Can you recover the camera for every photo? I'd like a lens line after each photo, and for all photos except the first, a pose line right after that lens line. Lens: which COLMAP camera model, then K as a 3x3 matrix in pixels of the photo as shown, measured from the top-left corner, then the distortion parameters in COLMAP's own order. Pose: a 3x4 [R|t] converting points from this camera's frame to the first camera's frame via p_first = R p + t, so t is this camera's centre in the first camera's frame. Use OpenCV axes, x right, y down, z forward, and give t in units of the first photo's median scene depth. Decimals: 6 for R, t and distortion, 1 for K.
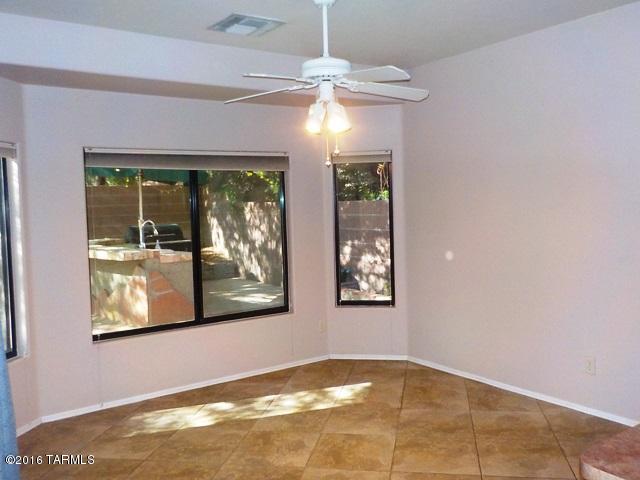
lens RADIAL K [[585.2, 0, 319.3], [0, 585.2, 240.6], [0, 0, 1]] dist [-0.011572, 0.010340]
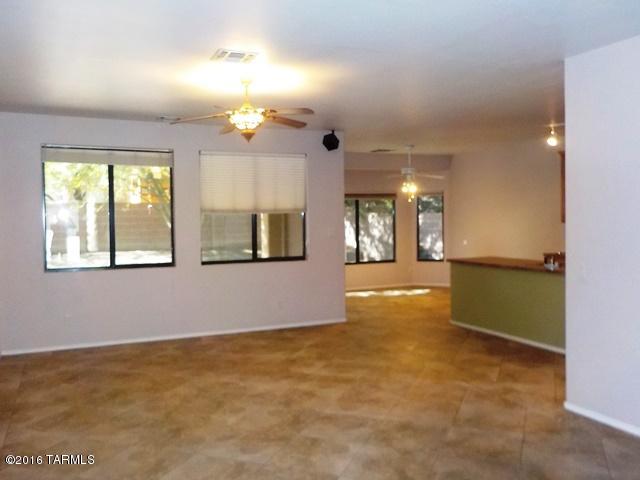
lens RADIAL K [[585.2, 0, 318.7], [0, 585.2, 238.7], [0, 0, 1]] dist [-0.011572, 0.010340]
pose [[0.983191, 0.019912, -0.181490, 0.033535], [-0.022674, 0.999656, -0.013156, 0.035216], [0.181165, 0.017050, 0.983305, -0.646469]]
